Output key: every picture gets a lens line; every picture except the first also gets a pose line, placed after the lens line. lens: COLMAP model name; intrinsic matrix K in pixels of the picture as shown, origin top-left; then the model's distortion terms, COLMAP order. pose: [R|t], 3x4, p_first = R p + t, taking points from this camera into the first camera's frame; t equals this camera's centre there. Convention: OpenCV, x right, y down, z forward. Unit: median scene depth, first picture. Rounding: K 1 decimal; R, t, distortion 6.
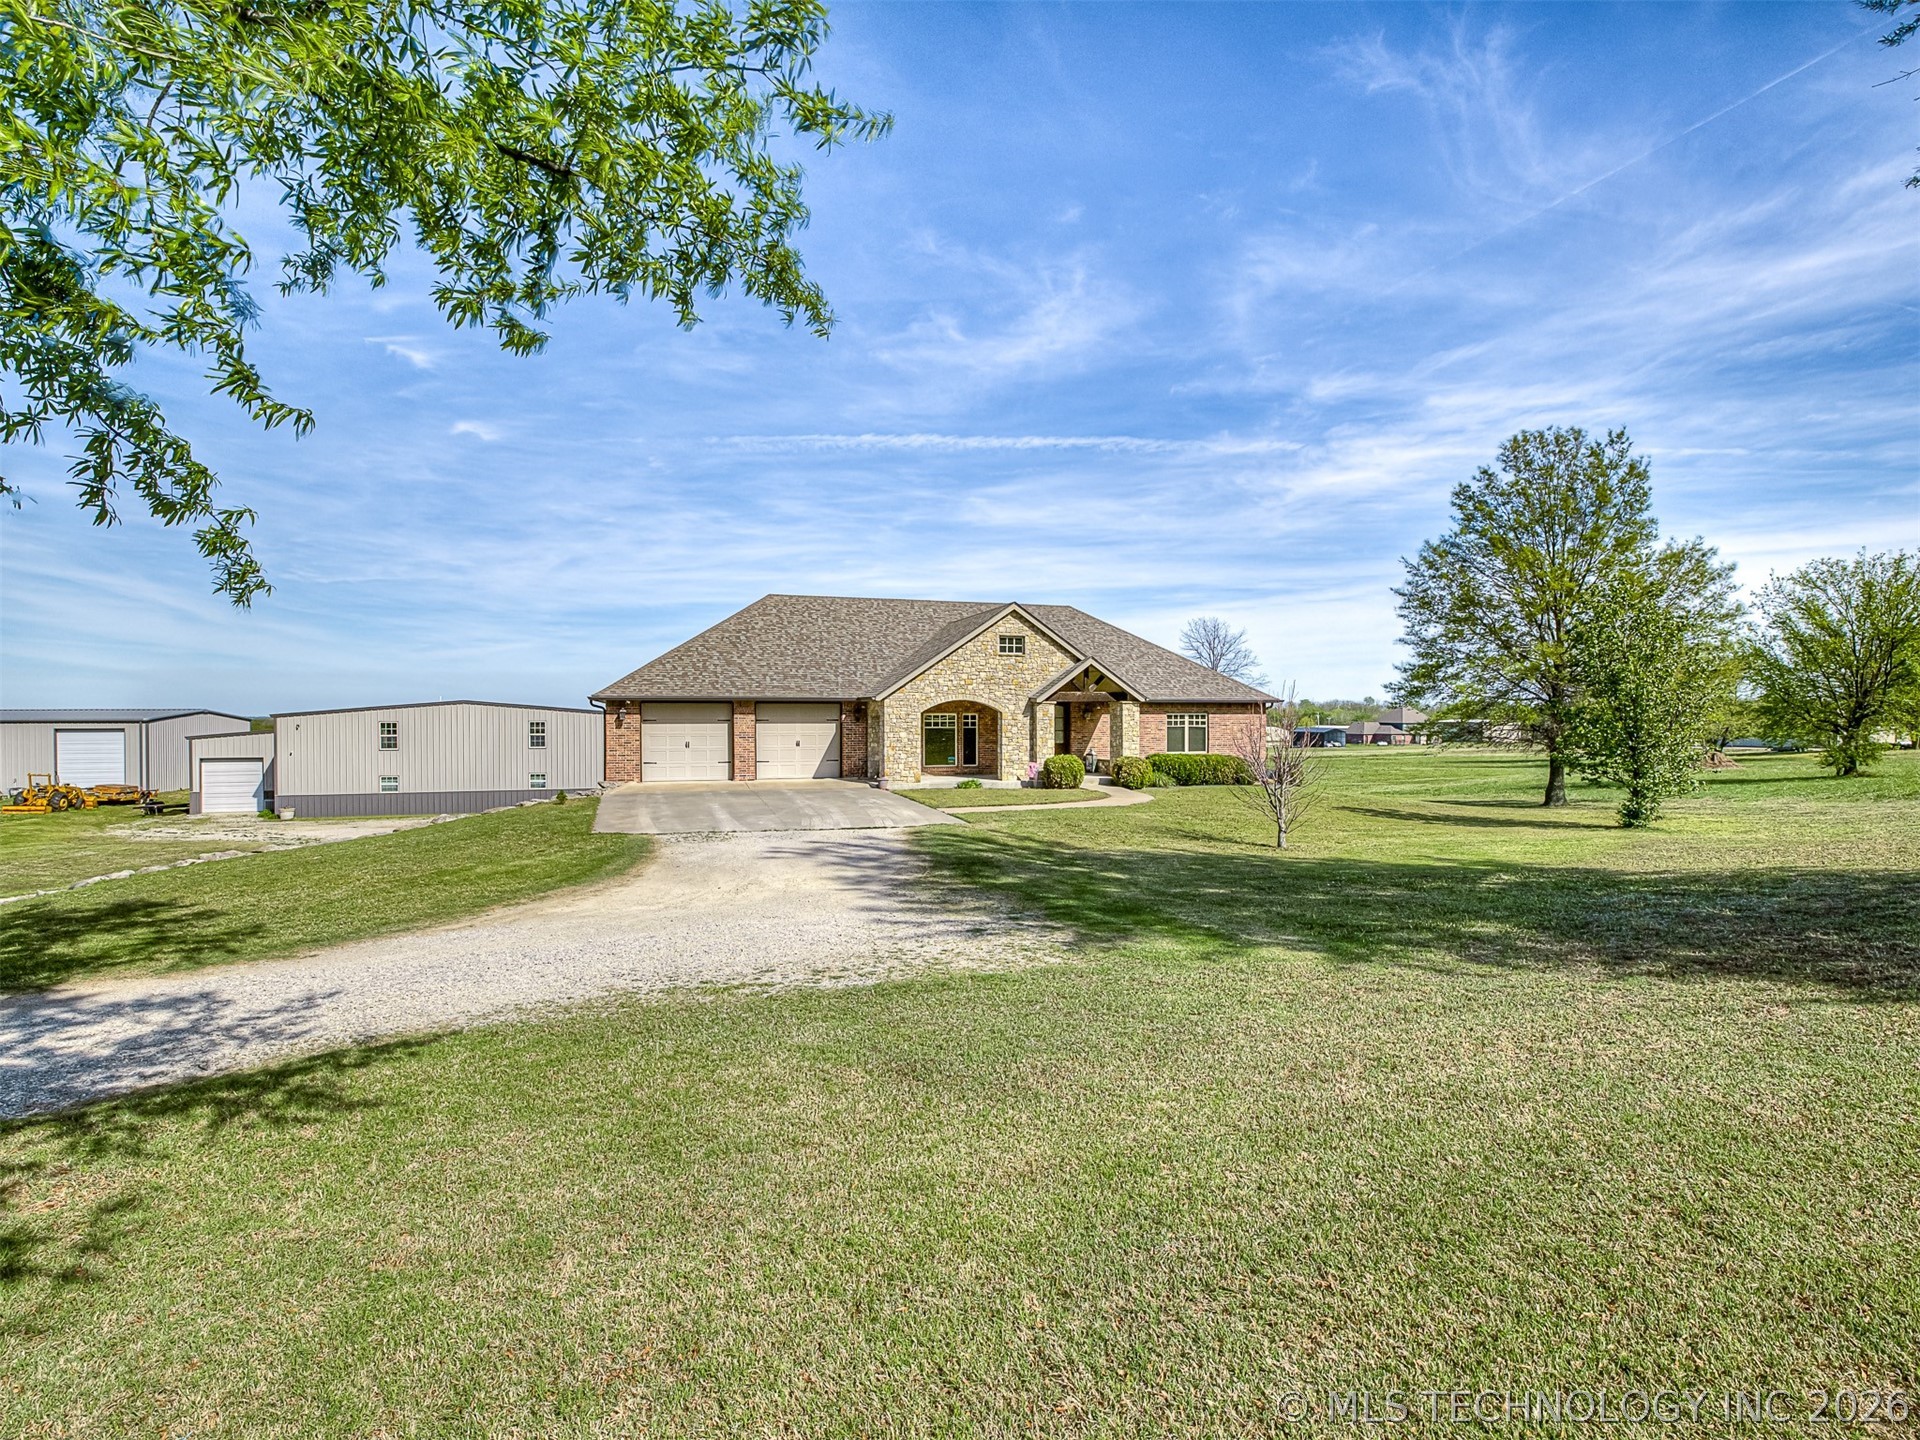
lens RADIAL K [[946.6, 0, 962.9], [0, 946.6, 726.8], [0, 0, 1]] dist [-0.065773, 0.034955]
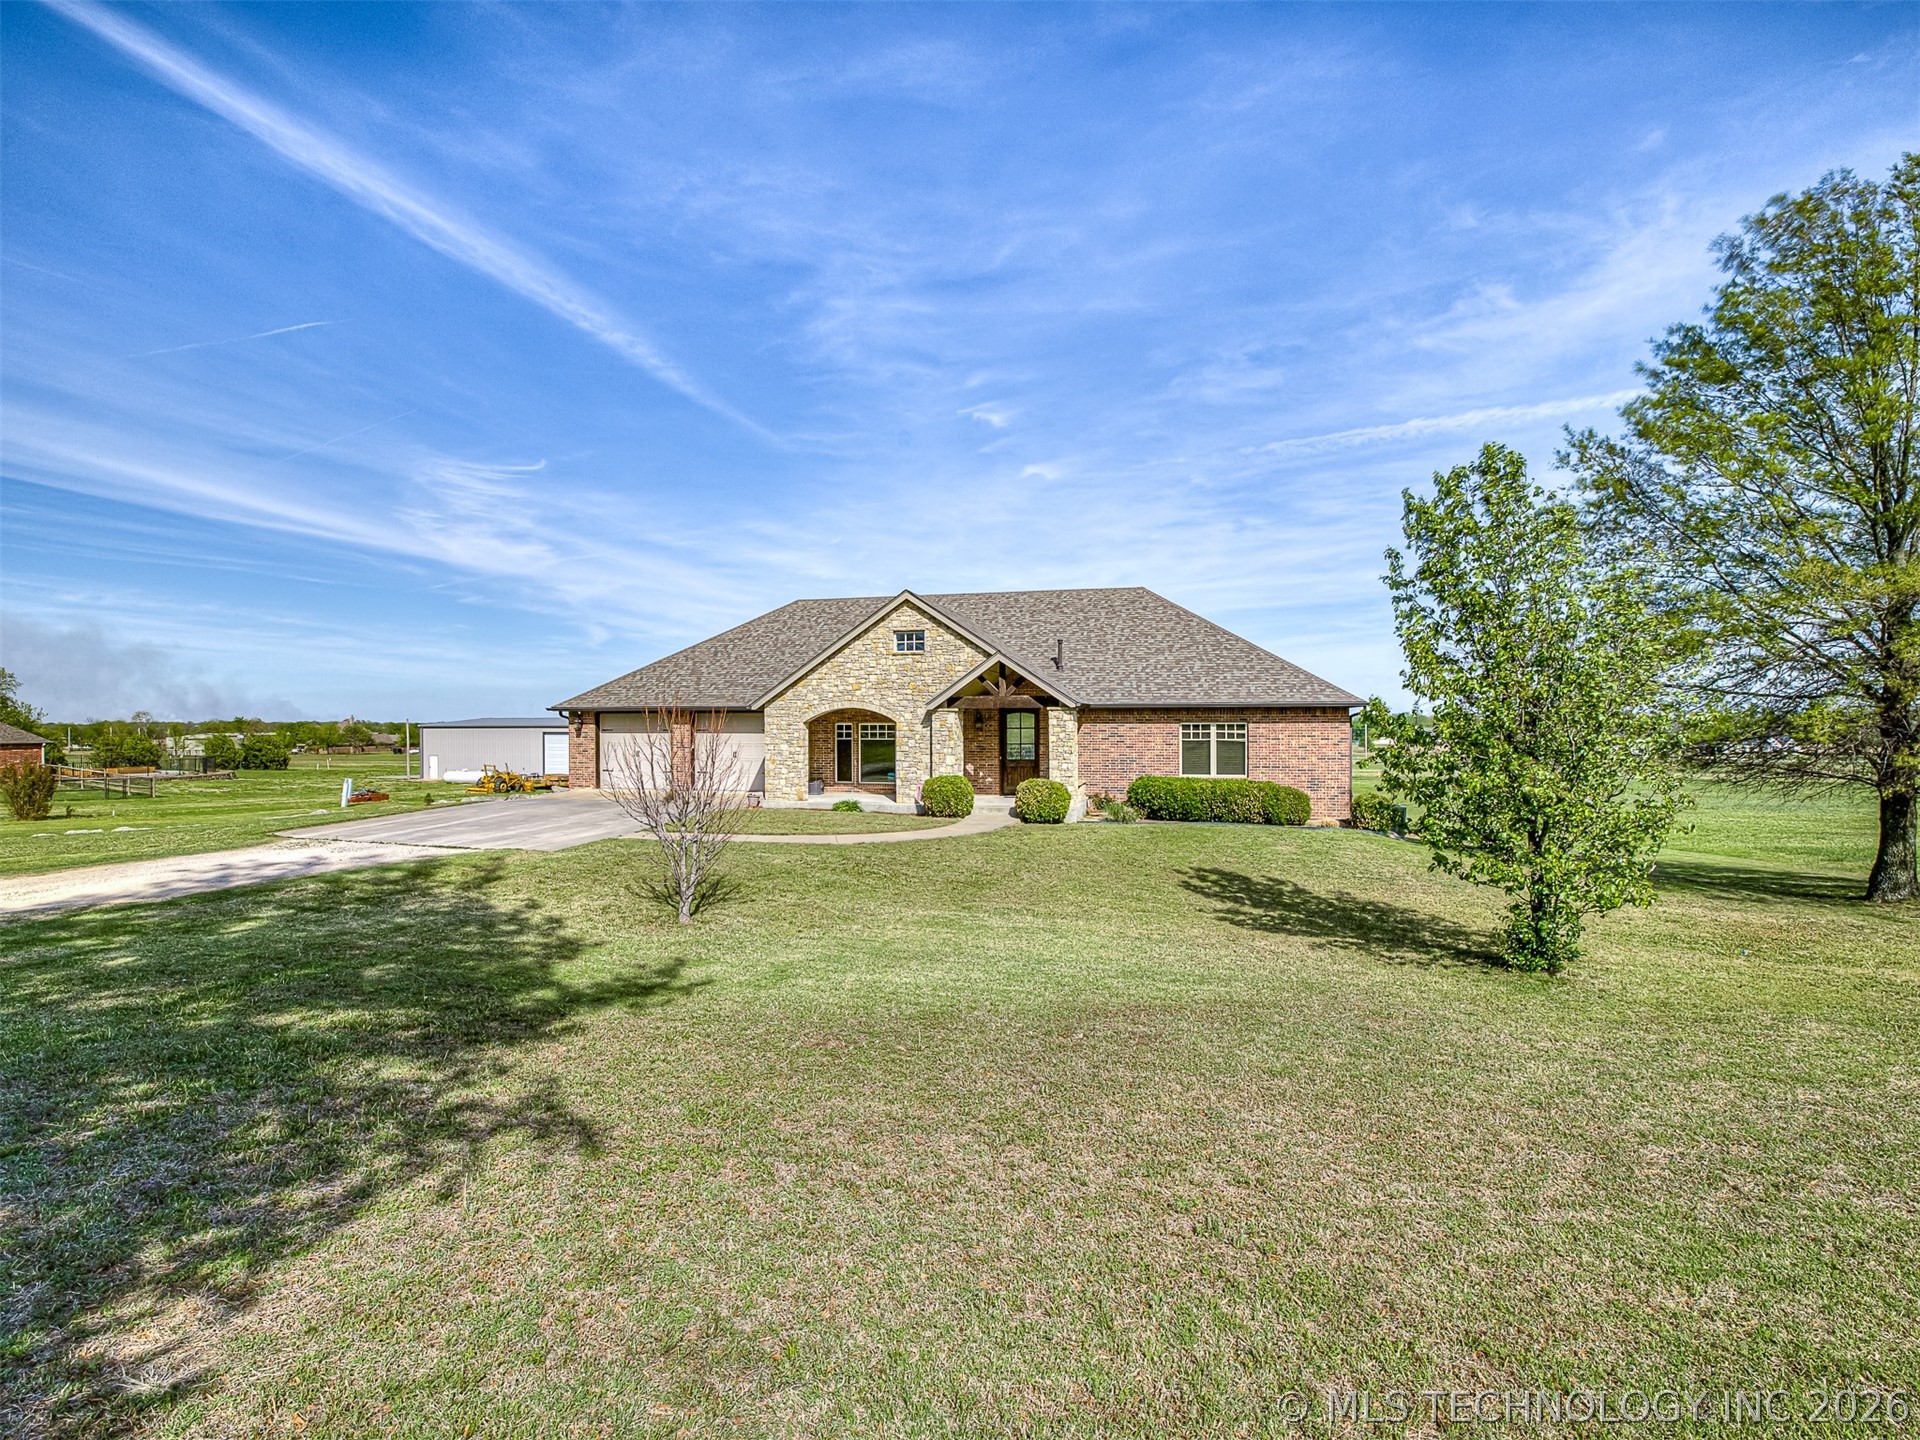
lens RADIAL K [[914.3, 0, 965.5], [0, 914.3, 674.7], [0, 0, 1]] dist [-0.000601, 0.000141]
pose [[0.846467, -0.027255, -0.531743, 0.522152], [-0.005146, 0.998224, -0.059357, -0.009198], [0.532416, 0.052980, 0.844823, 0.341514]]
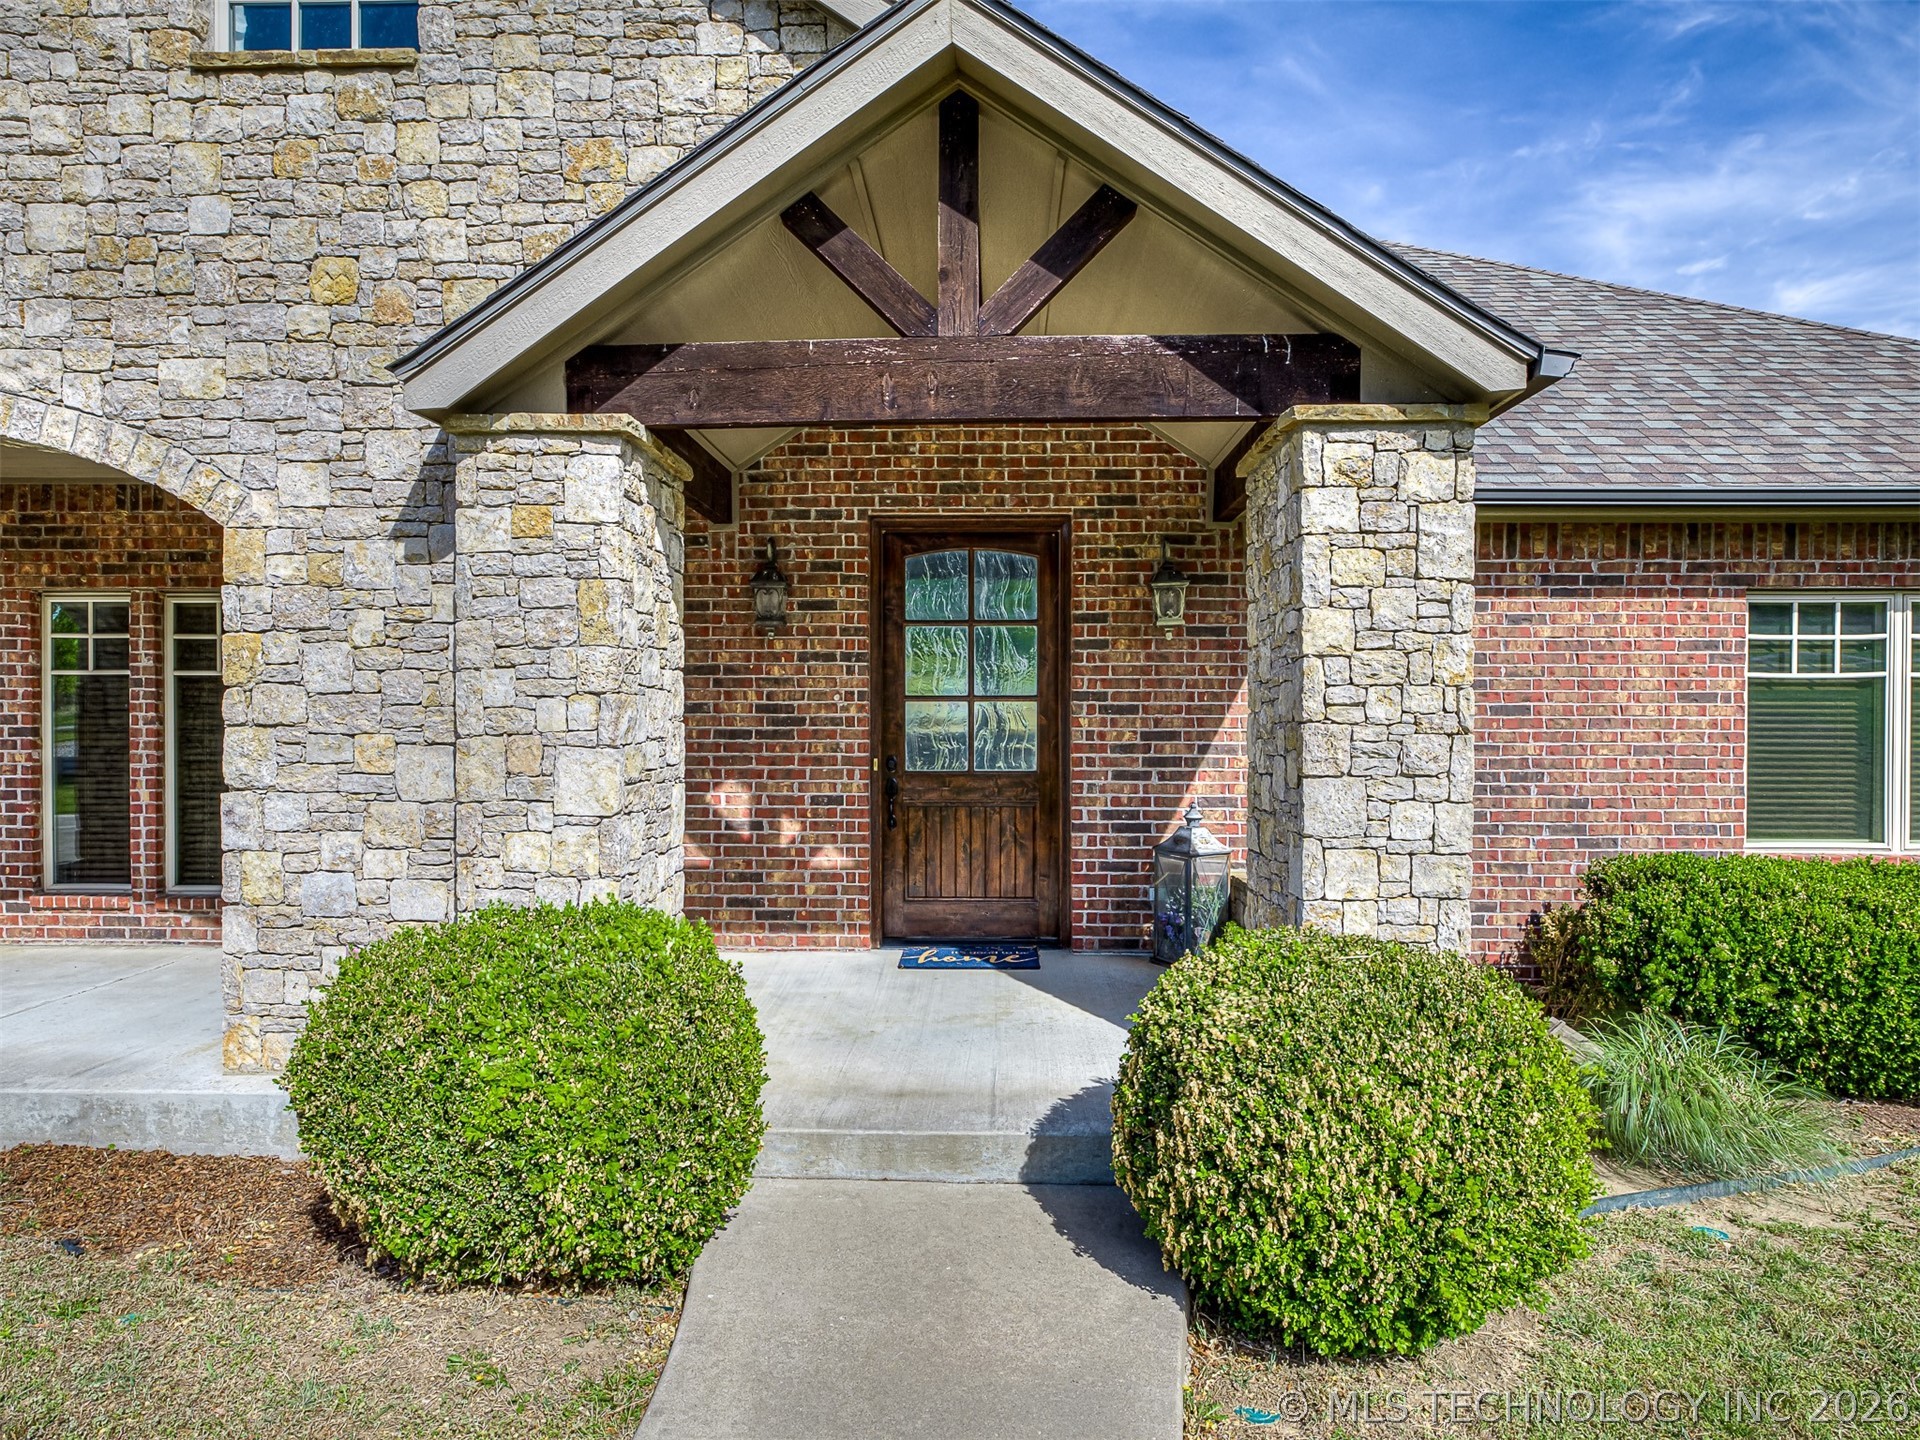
lens RADIAL K [[1208.0, 0, 960.0], [0, 1208.0, 720.0], [0, 0, 1]] dist [-0.001449, 0.000028]
pose [[0.938675, 0.006302, -0.344746, 0.185491], [-0.008029, 0.999961, -0.003584, 0.009947], [0.344710, 0.006132, 0.938689, 0.877879]]
